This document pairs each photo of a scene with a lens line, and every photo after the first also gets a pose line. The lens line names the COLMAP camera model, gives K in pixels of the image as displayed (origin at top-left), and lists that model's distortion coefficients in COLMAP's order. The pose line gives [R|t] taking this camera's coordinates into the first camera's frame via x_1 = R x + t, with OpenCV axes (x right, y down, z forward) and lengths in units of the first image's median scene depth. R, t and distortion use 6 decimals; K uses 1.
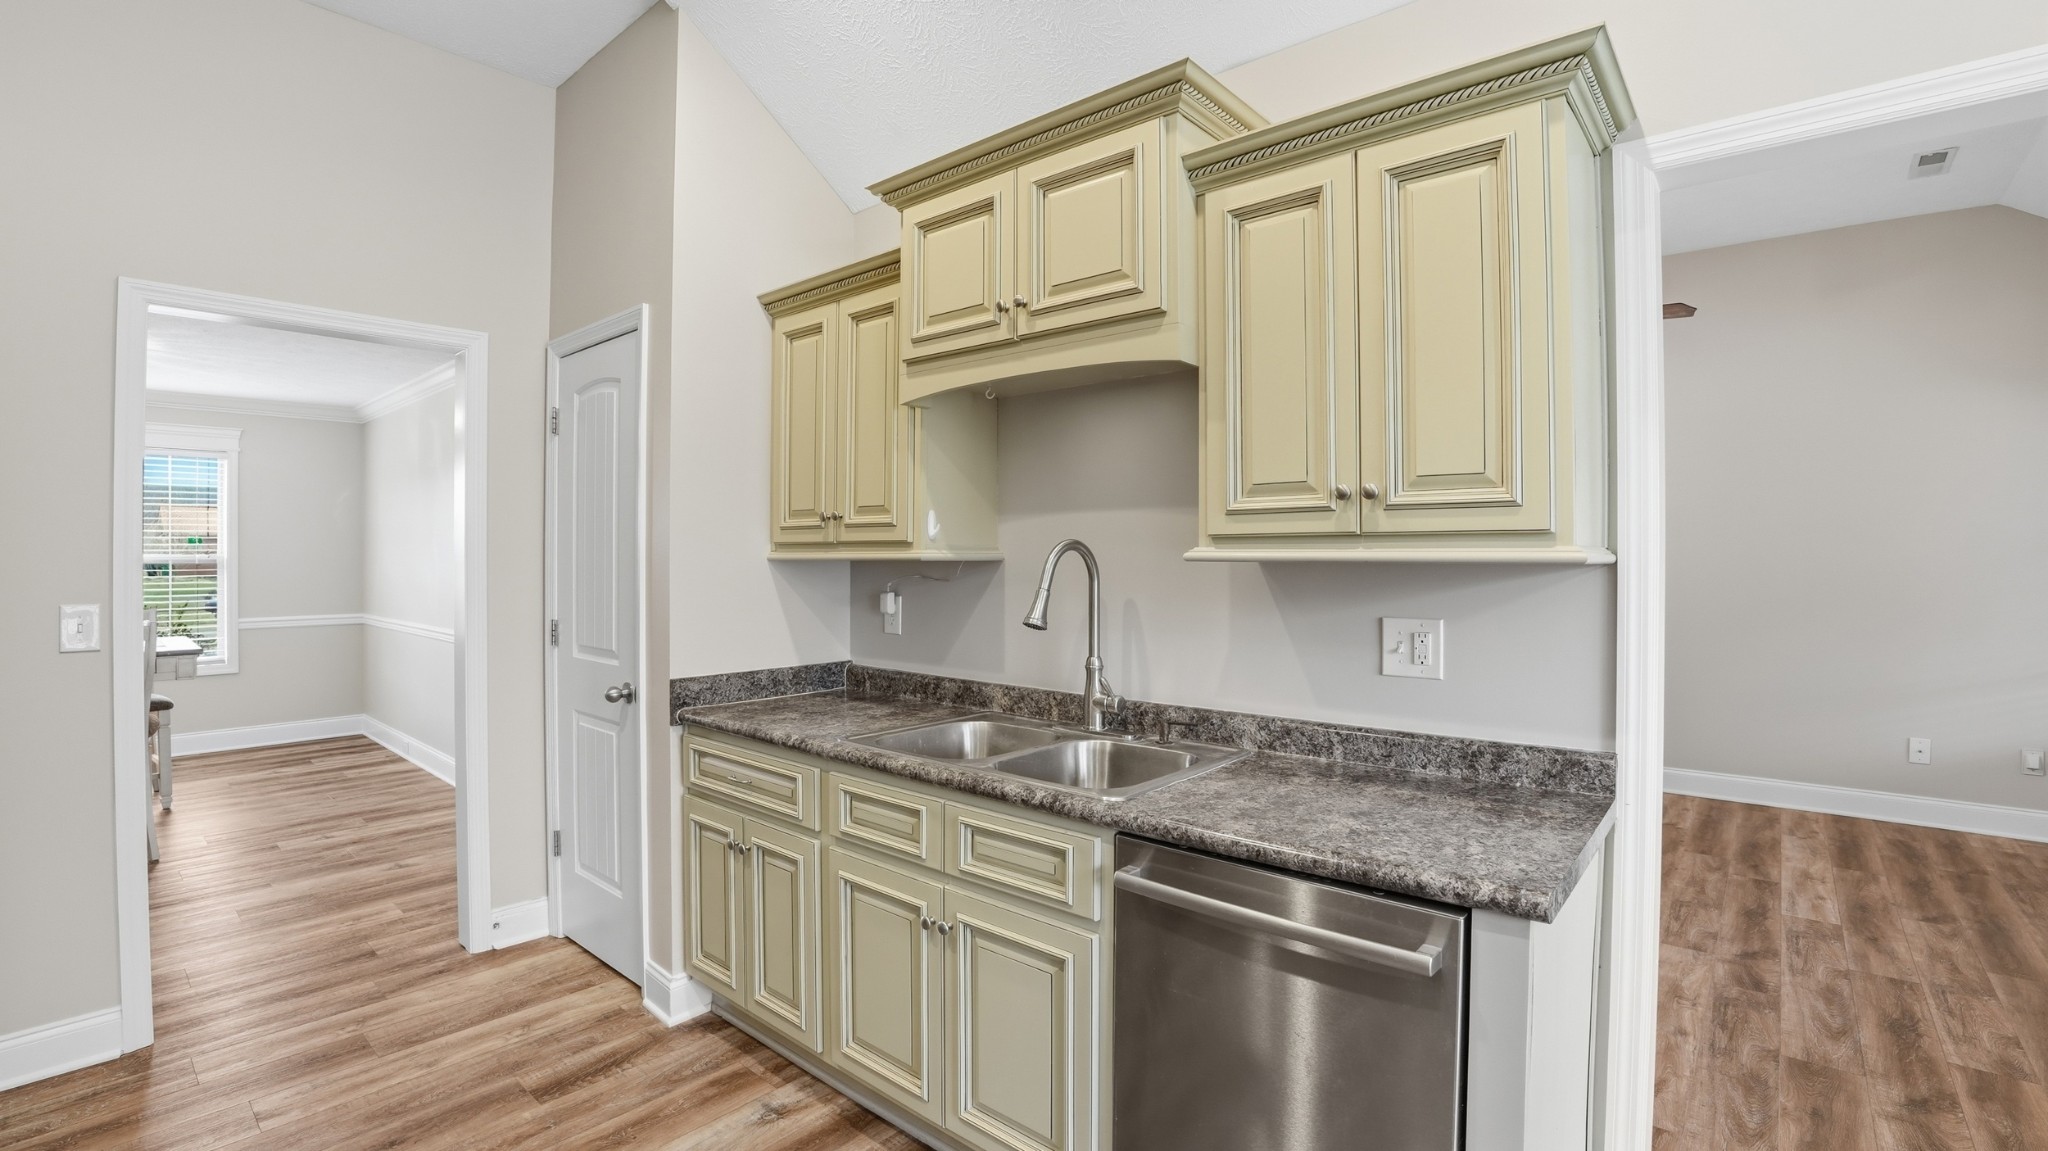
lens RADIAL K [[904.0, 0, 1029.4], [0, 904.0, 562.2], [0, 0, 1]] dist [-0.067737, 0.014280]
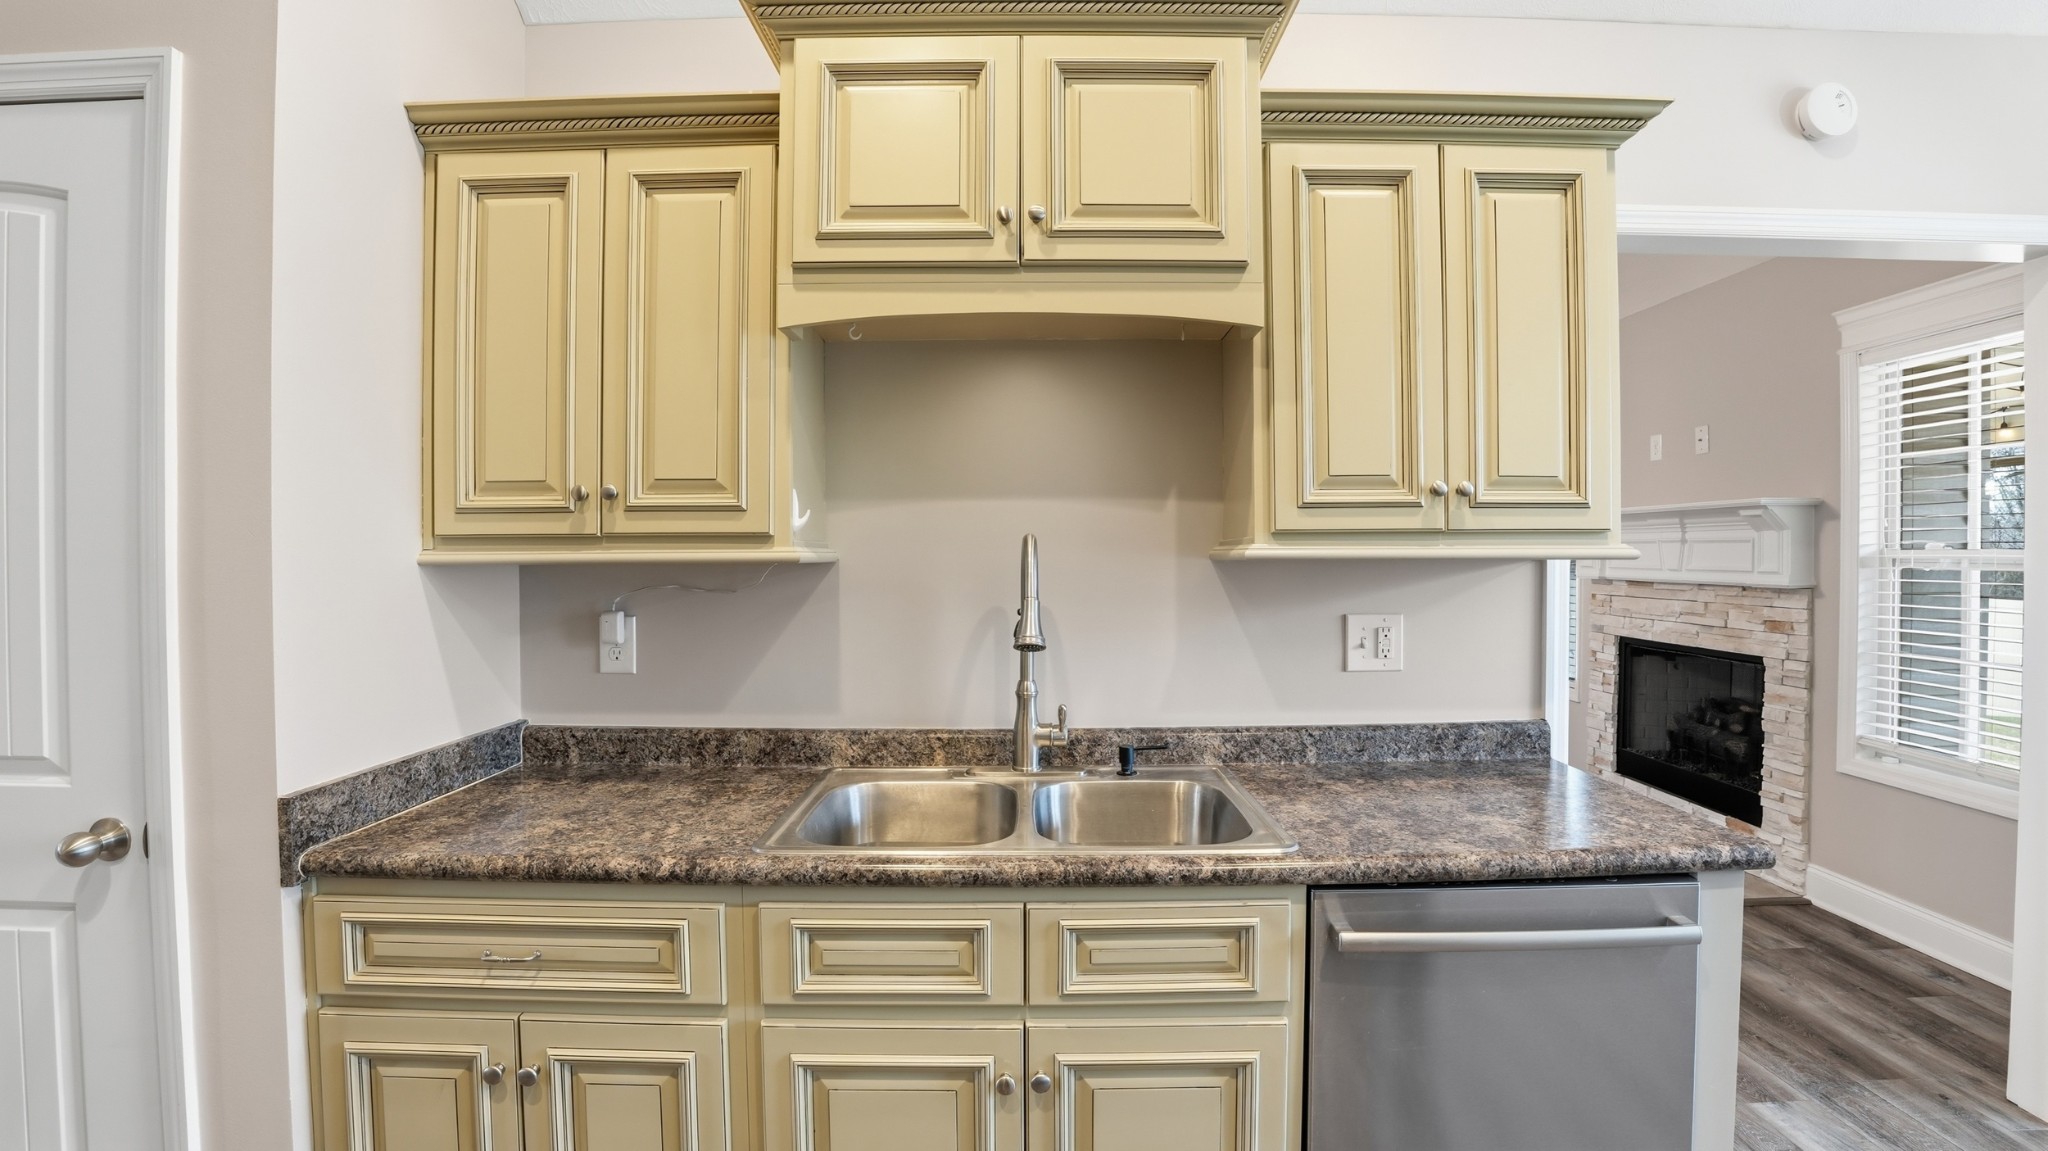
lens RADIAL K [[904.0, 0, 1029.4], [0, 904.0, 562.2], [0, 0, 1]] dist [-0.067737, 0.014280]
pose [[0.758527, -0.006897, 0.651606, -0.450804], [0.008145, 0.999966, 0.001103, -0.001028], [-0.651591, 0.004471, 0.758557, 0.390868]]
